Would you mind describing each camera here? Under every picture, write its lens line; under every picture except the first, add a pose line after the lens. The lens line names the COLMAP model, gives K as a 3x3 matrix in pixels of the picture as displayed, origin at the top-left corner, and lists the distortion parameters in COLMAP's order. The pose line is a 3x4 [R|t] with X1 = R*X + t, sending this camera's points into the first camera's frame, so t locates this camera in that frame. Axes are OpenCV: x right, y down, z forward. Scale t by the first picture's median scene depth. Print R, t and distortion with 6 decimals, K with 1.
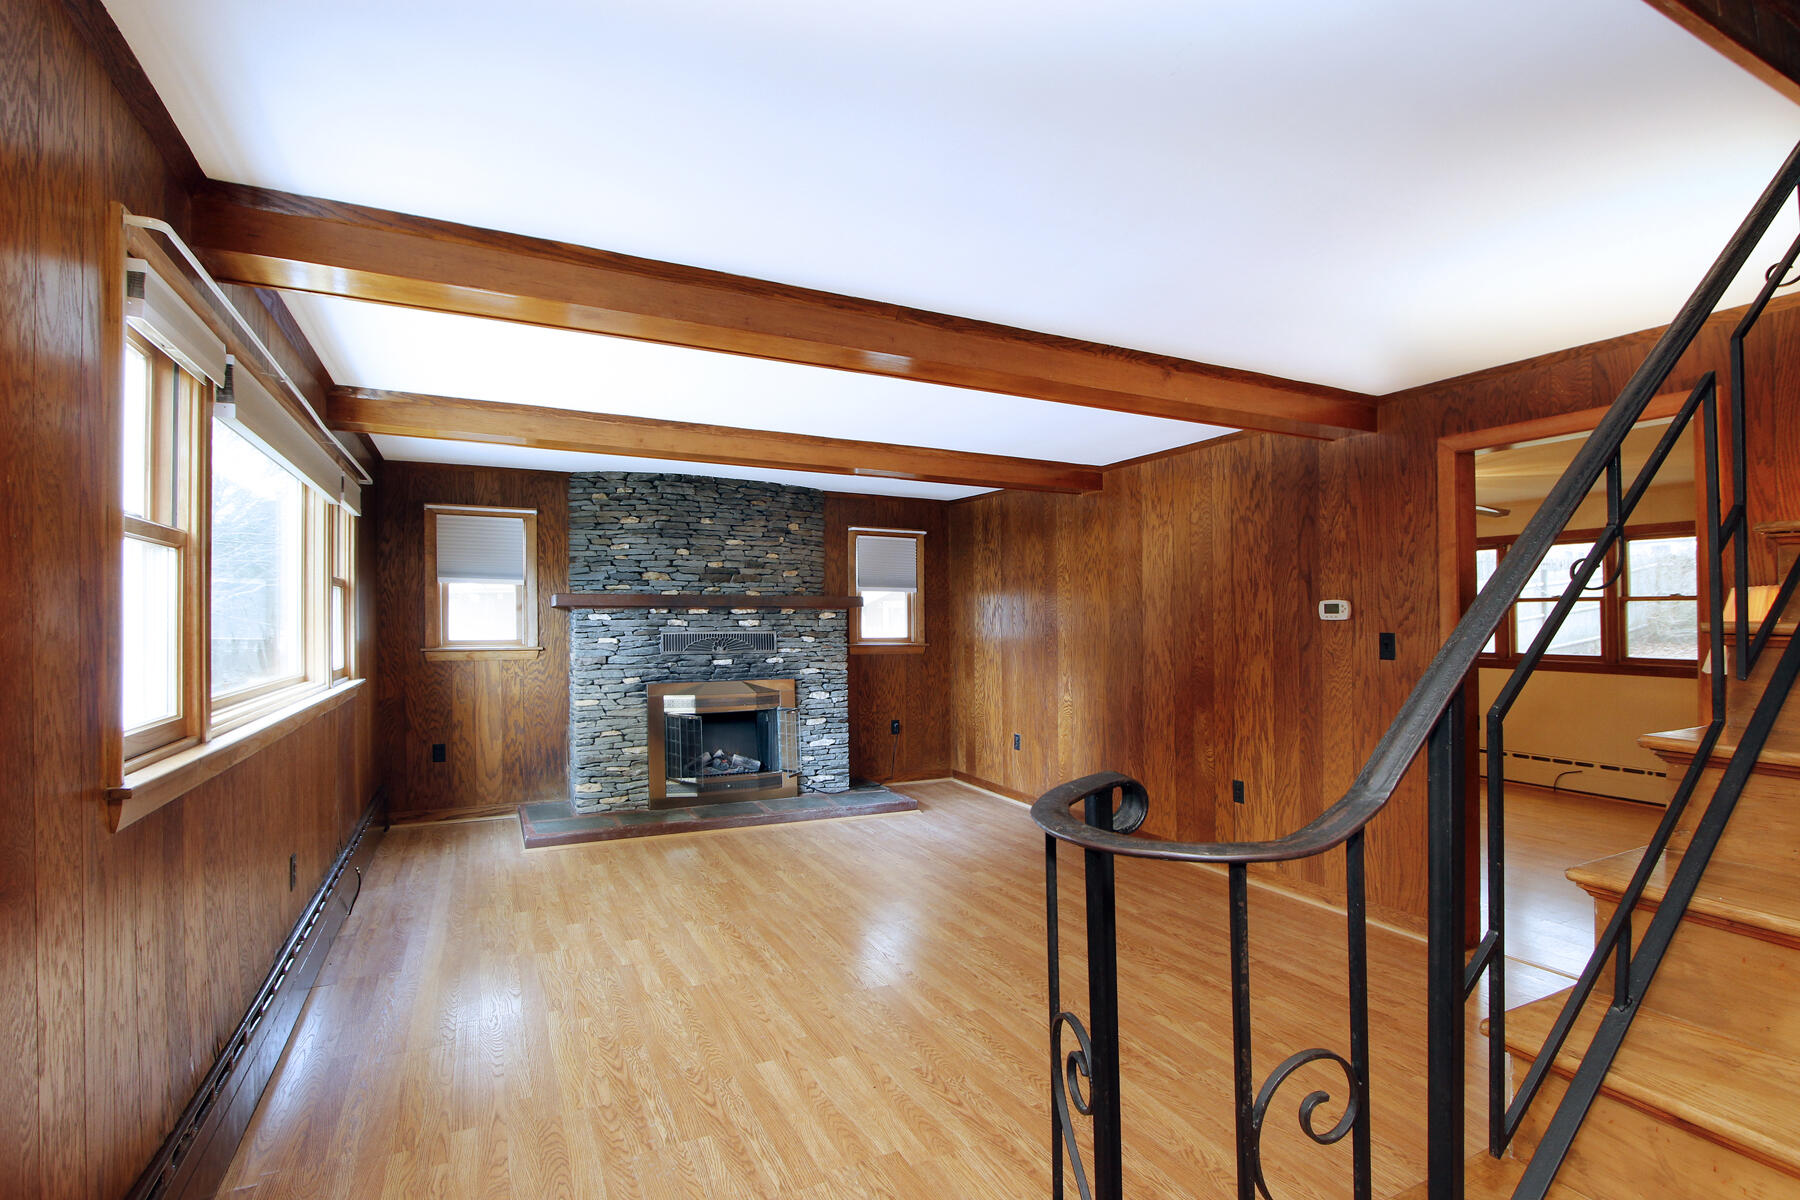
lens RADIAL K [[849.9, 0, 898.5], [0, 849.9, 622.3], [0, 0, 1]] dist [-0.015849, 0.000169]
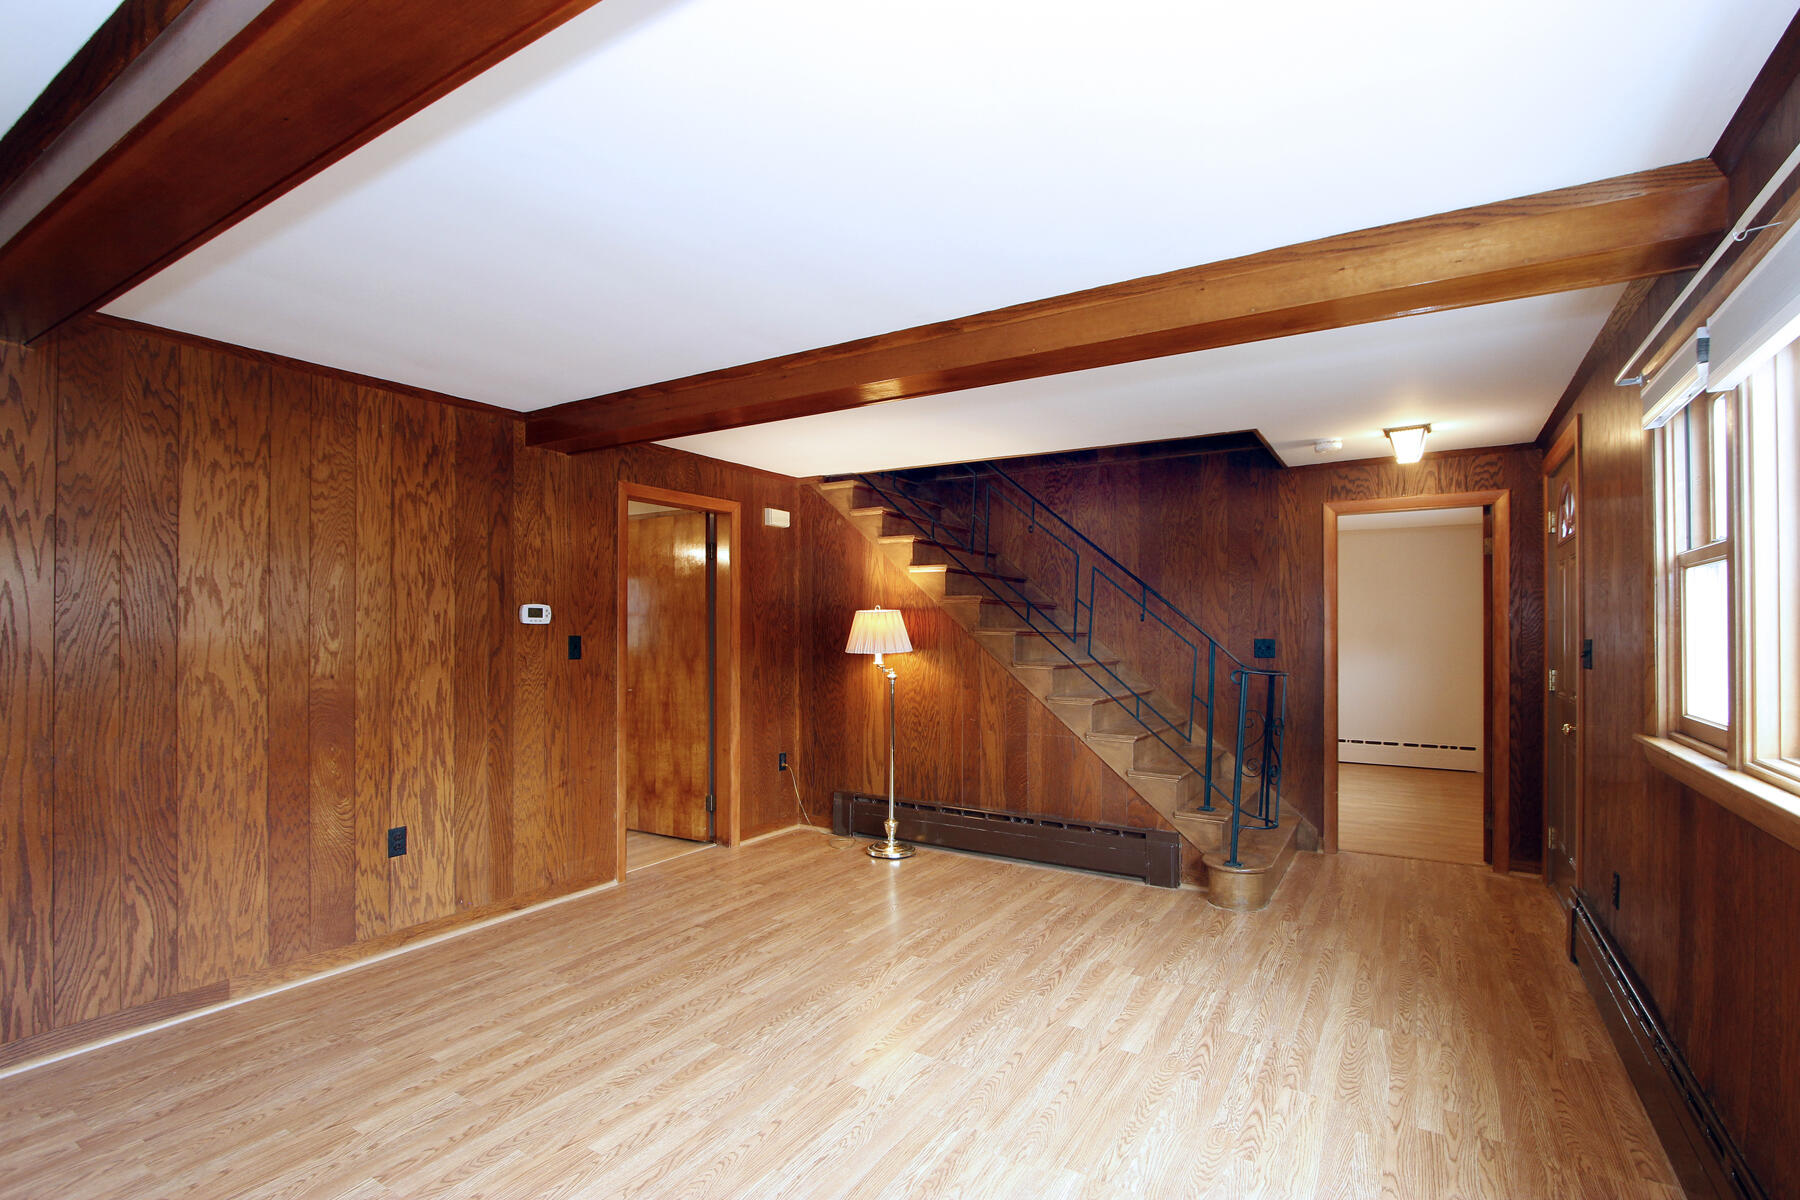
lens RADIAL K [[849.9, 0, 898.5], [0, 849.9, 622.3], [0, 0, 1]] dist [-0.015849, 0.000169]
pose [[-0.533035, 0.001337, 0.846092, -0.452255], [-0.005807, 0.999969, -0.005239, -0.001535], [-0.846073, -0.007706, -0.533011, 0.914311]]
